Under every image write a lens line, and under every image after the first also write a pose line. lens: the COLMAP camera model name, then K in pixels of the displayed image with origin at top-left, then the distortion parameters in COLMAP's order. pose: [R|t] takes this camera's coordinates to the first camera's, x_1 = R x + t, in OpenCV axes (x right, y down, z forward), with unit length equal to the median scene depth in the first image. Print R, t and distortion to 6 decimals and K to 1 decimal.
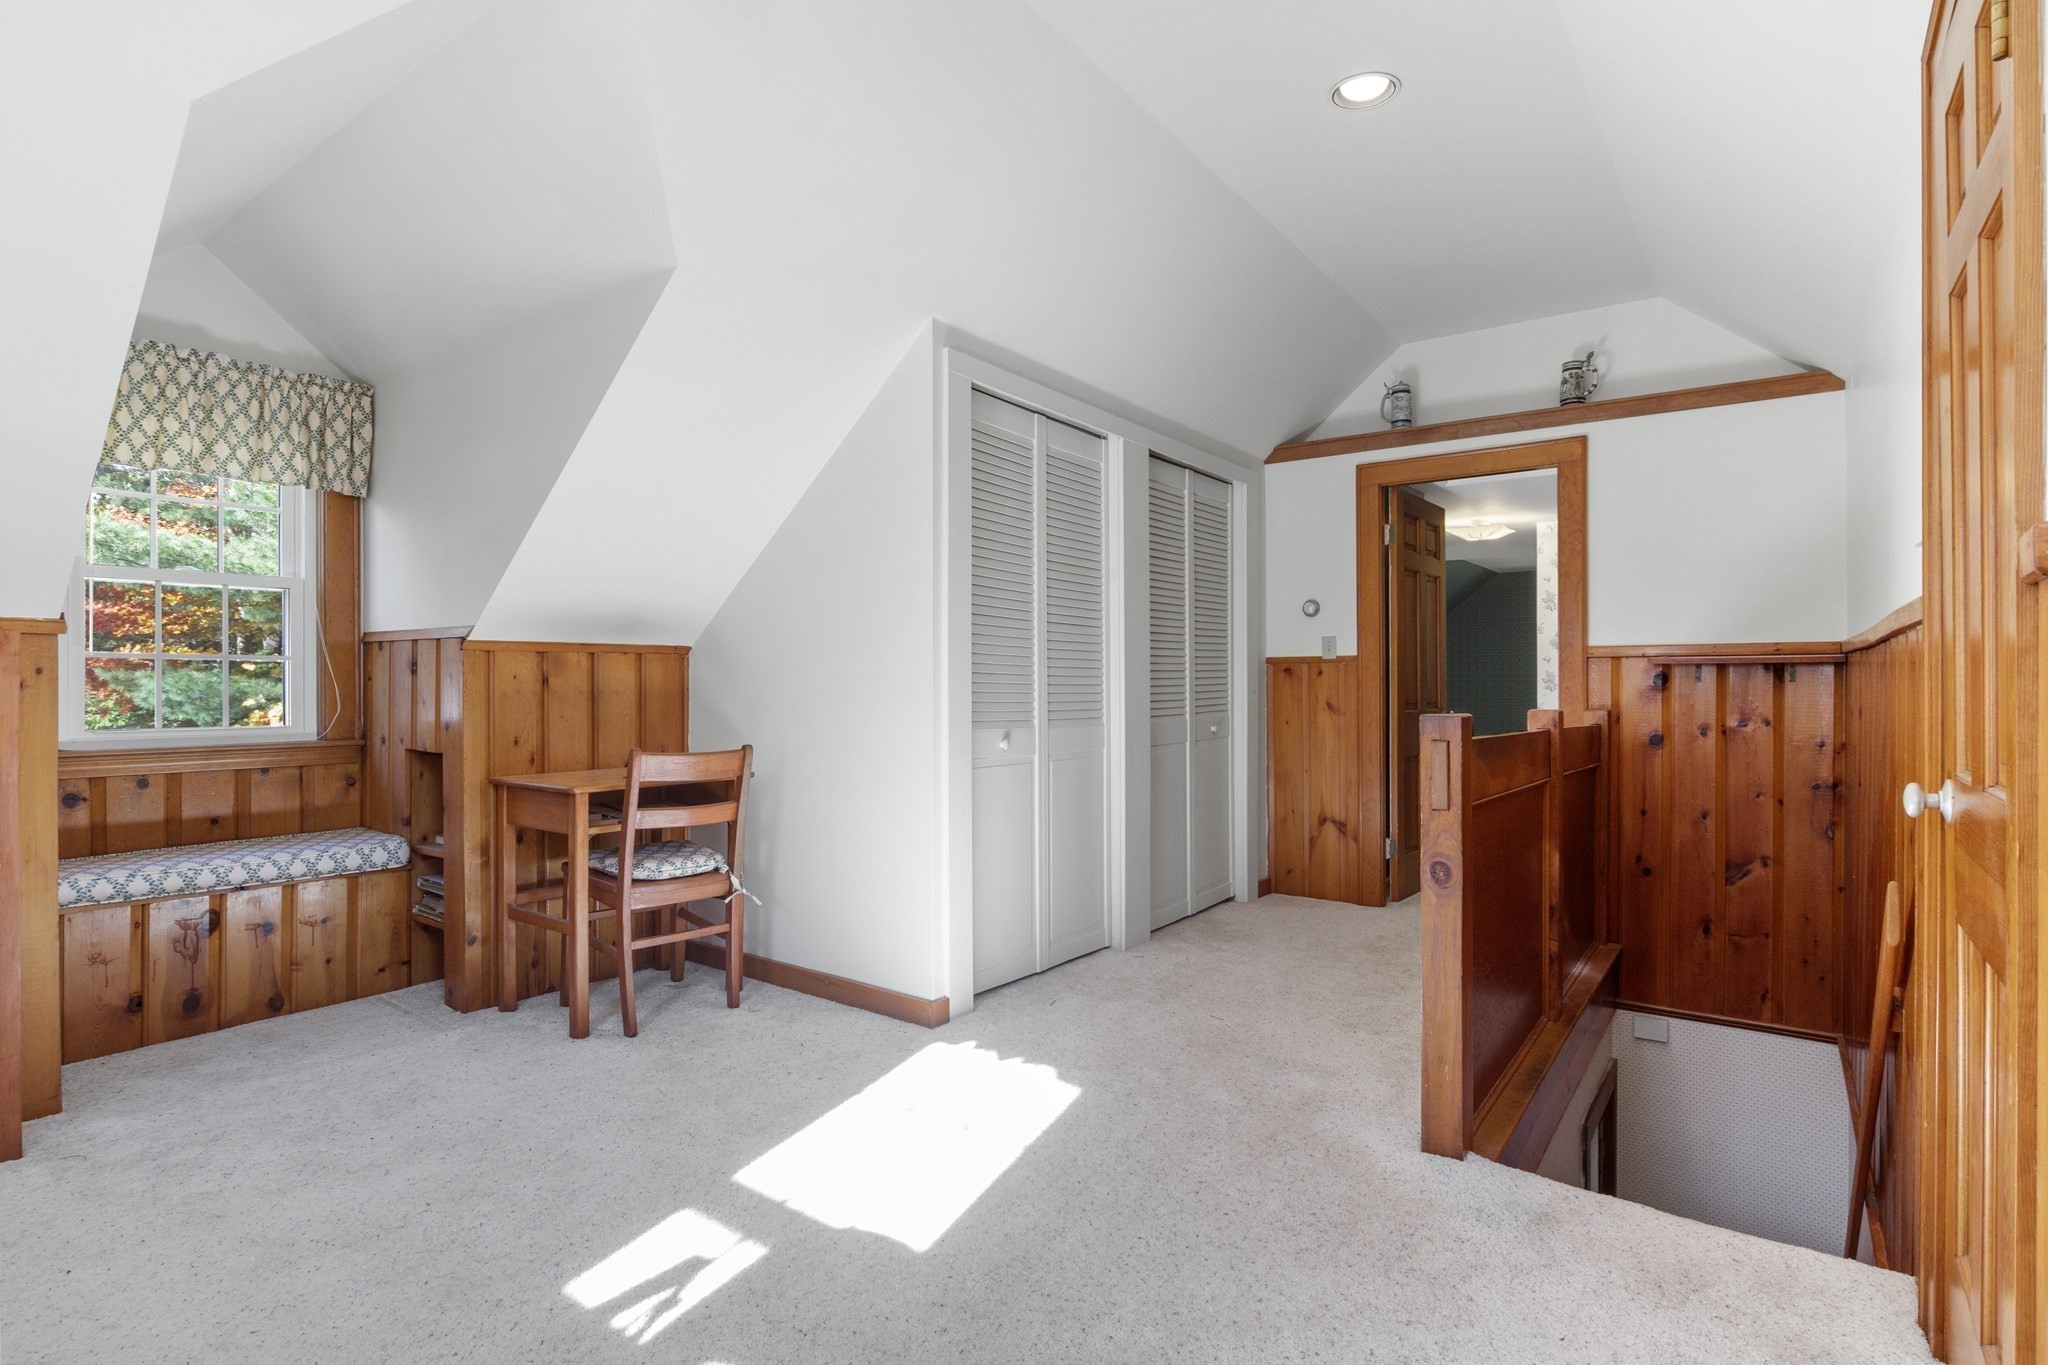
lens RADIAL K [[1024.0, 0, 1036.1], [0, 1024.0, 686.0], [0, 0, 1]] dist [-0.003395, -0.002298]
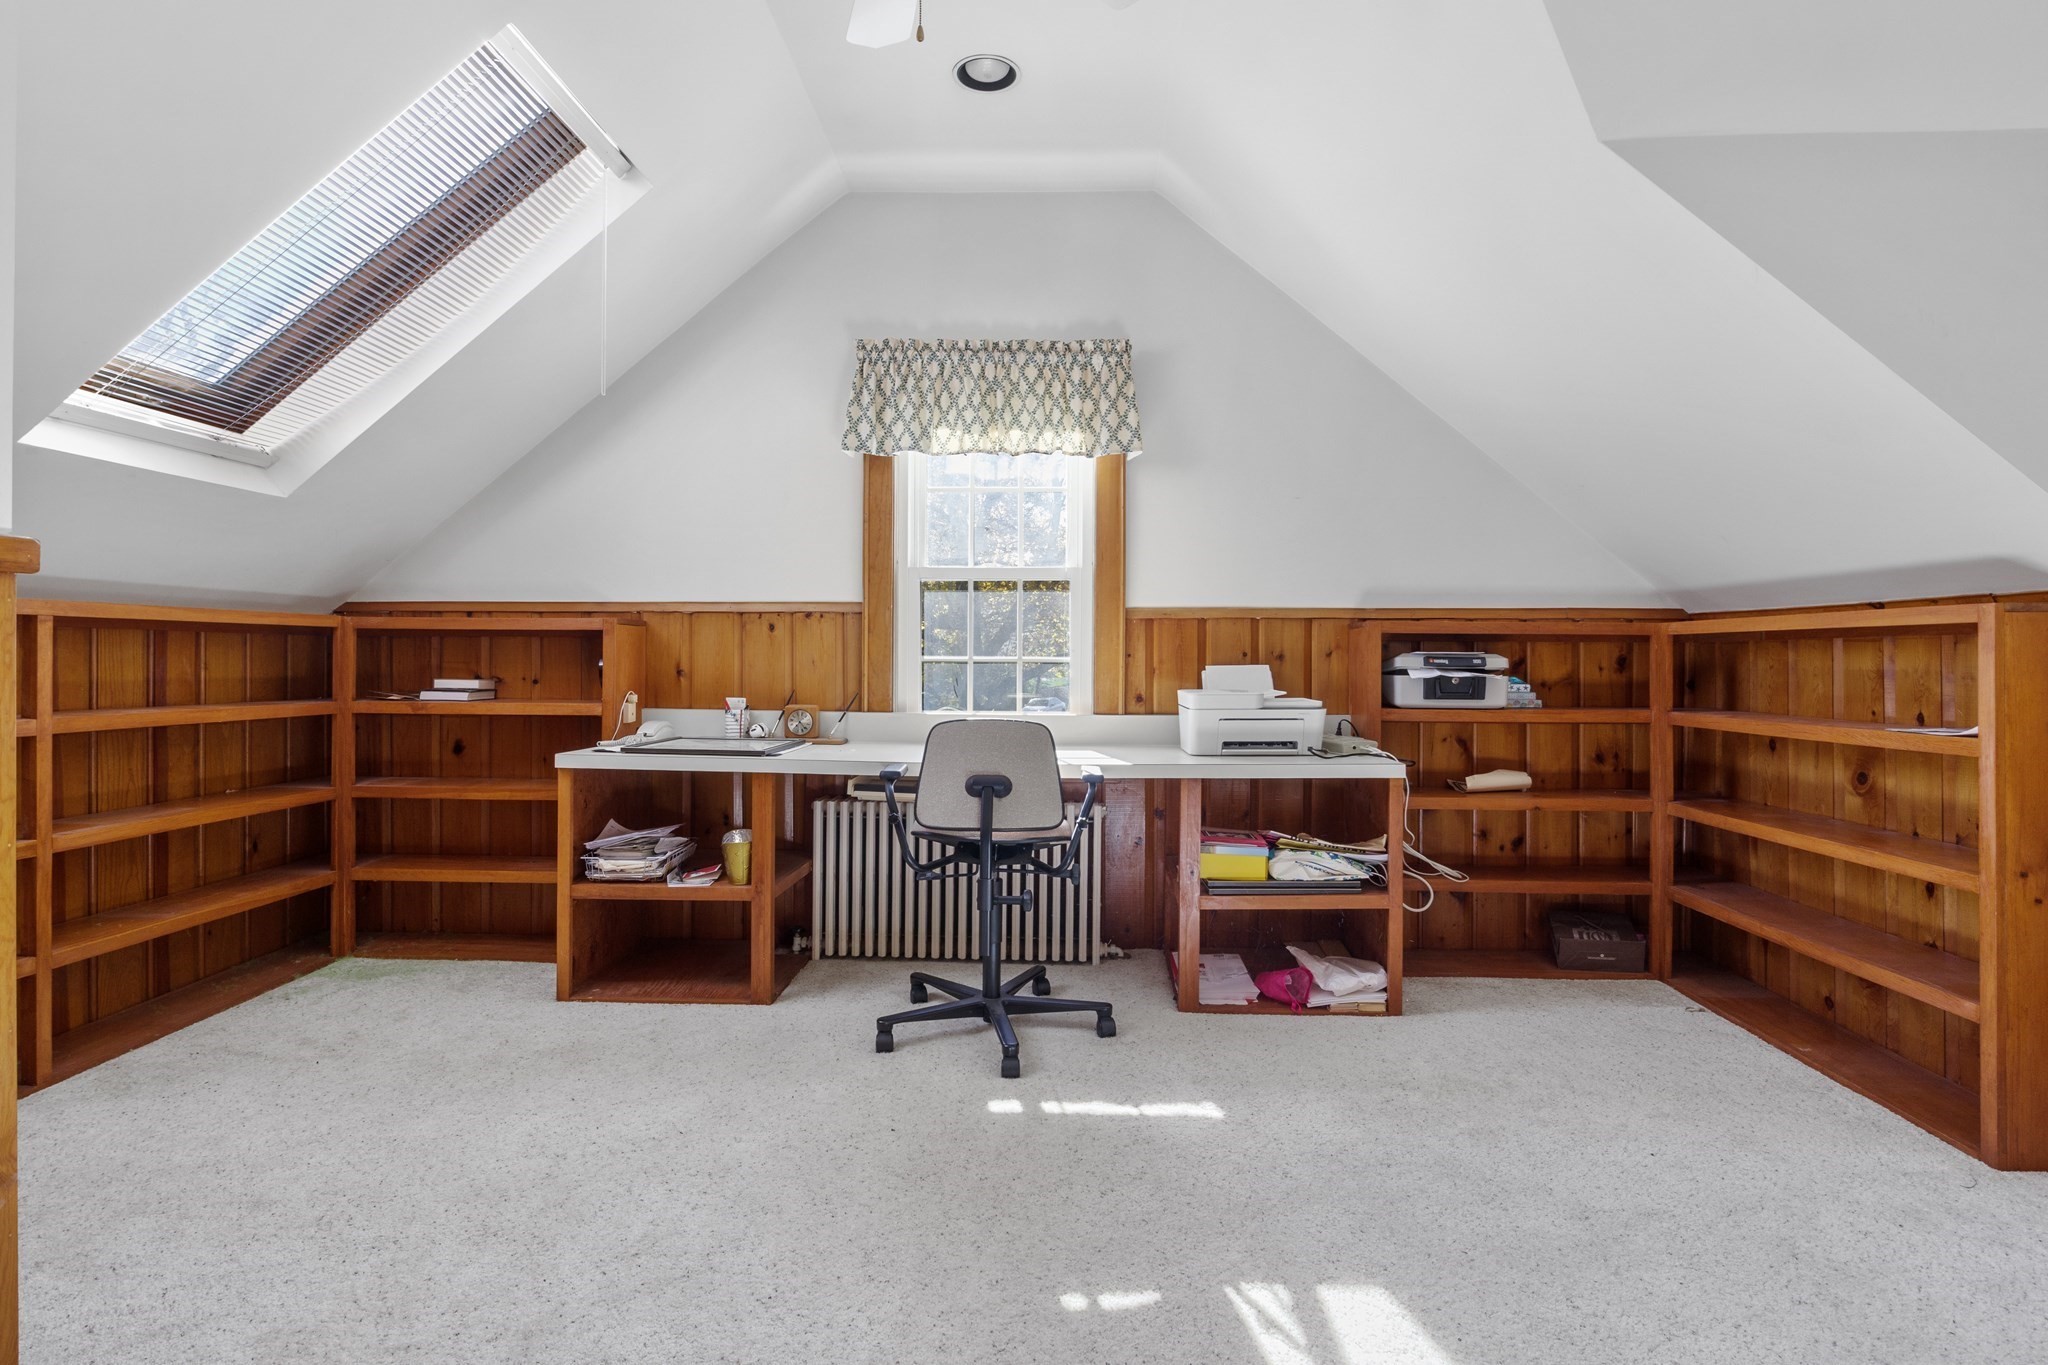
lens RADIAL K [[1032.0, 0, 1027.7], [0, 1032.0, 662.7], [0, 0, 1]] dist [-0.006038, 0.000339]
pose [[-0.828226, -0.003771, -0.560381, 0.174435], [-0.006819, 0.999971, 0.003350, 0.001573], [0.560352, 0.006596, -0.828228, 0.840779]]
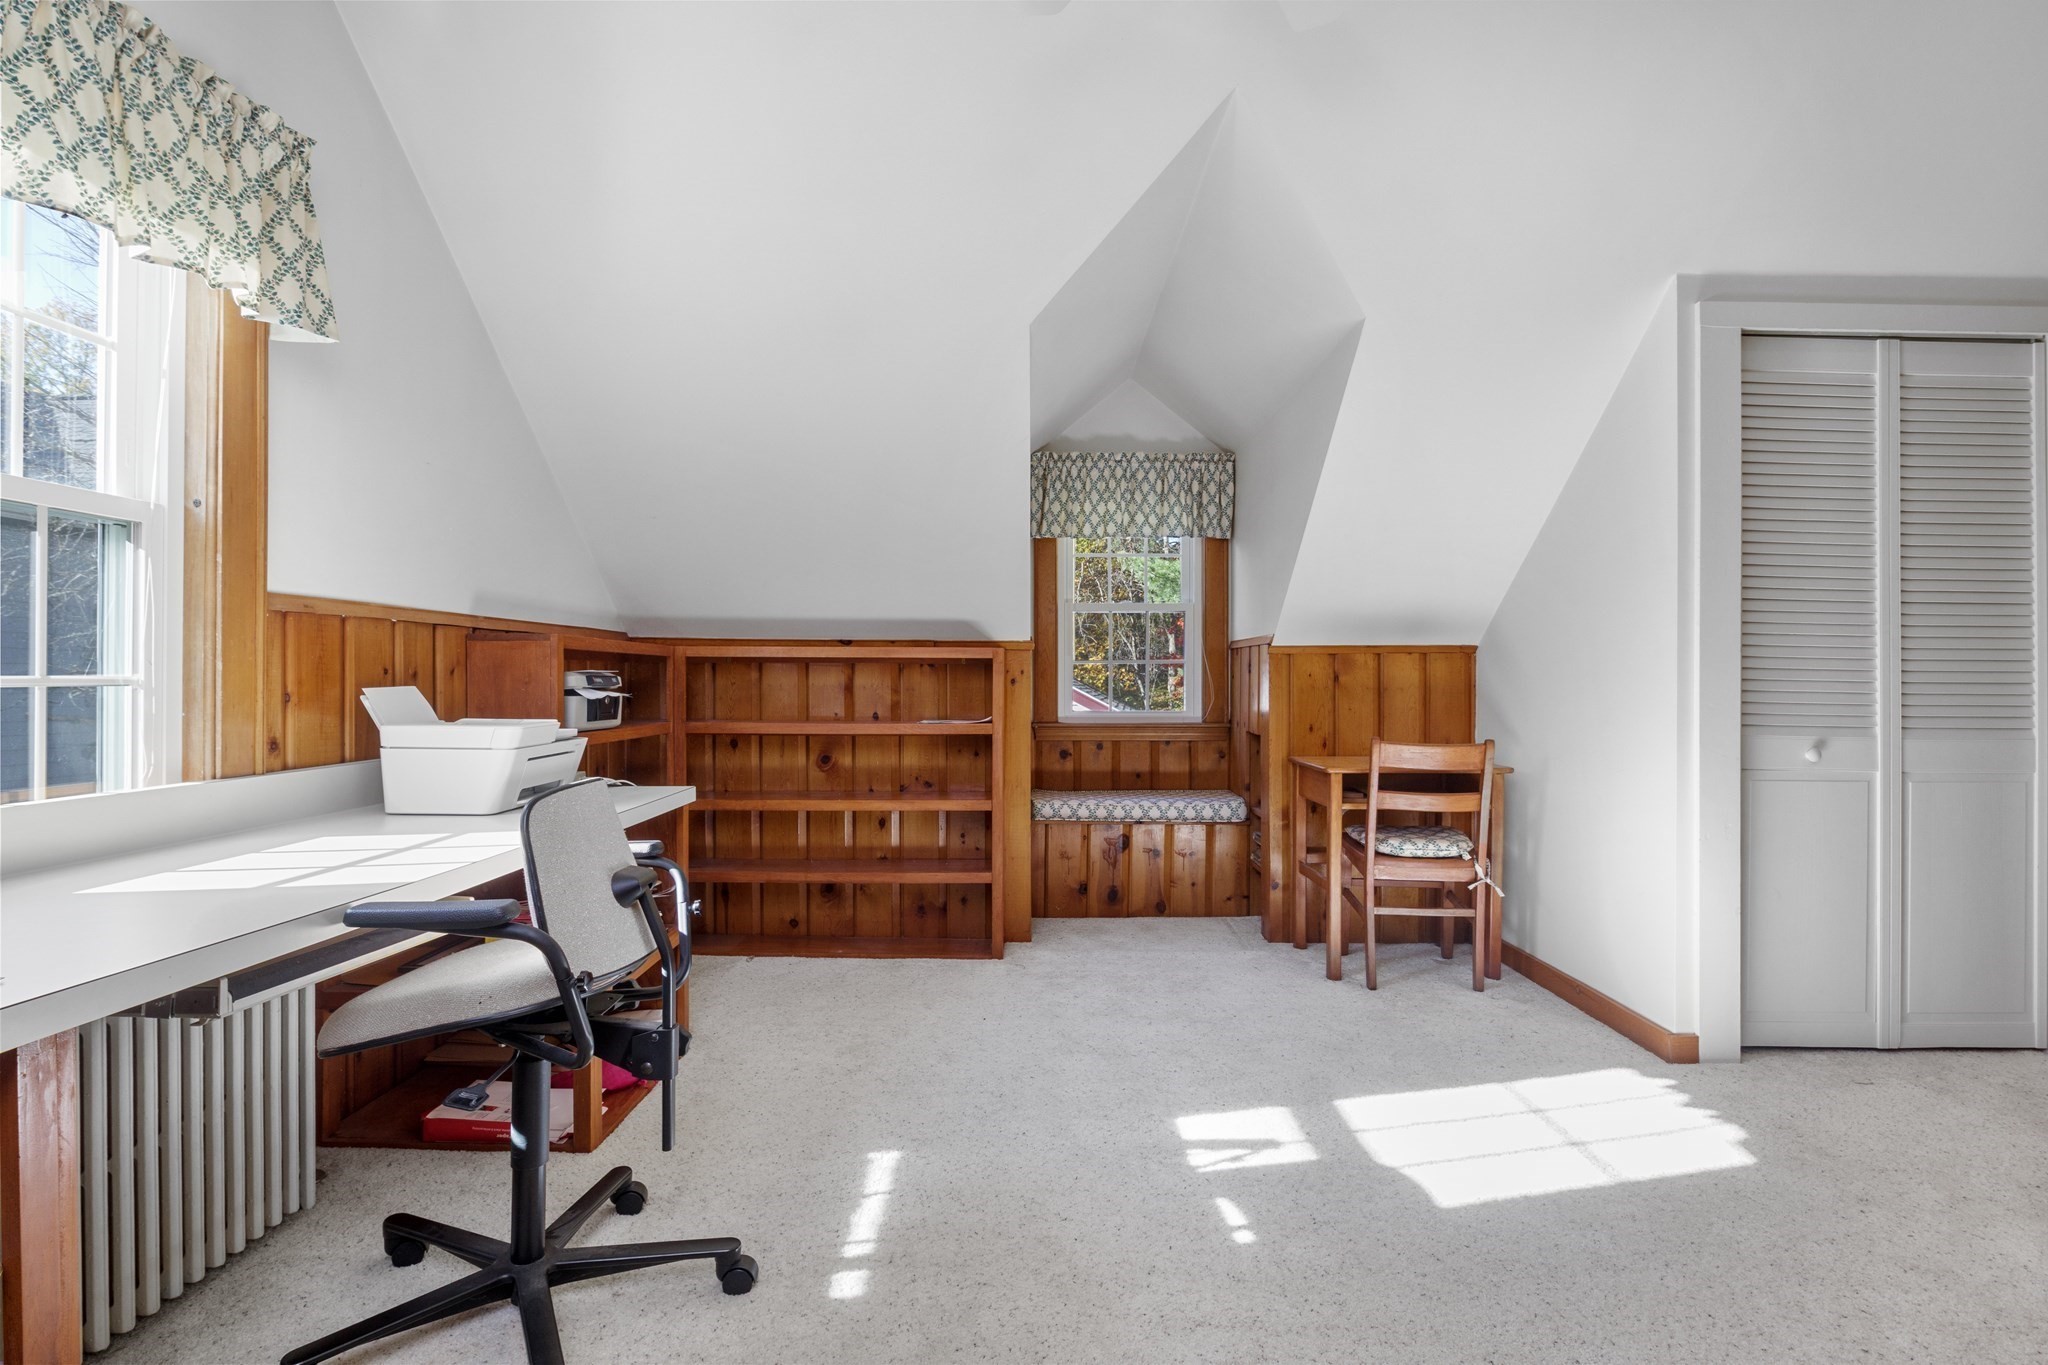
lens RADIAL K [[1026.6, 0, 1024.0], [0, 1026.6, 682.5], [0, 0, 1]] dist [-0.004679, 0.000038]
pose [[0.595547, 0.002458, -0.803316, 0.262788], [-0.003983, 0.999992, 0.000106, 0.001107], [0.803310, 0.003137, 0.595552, 0.004096]]
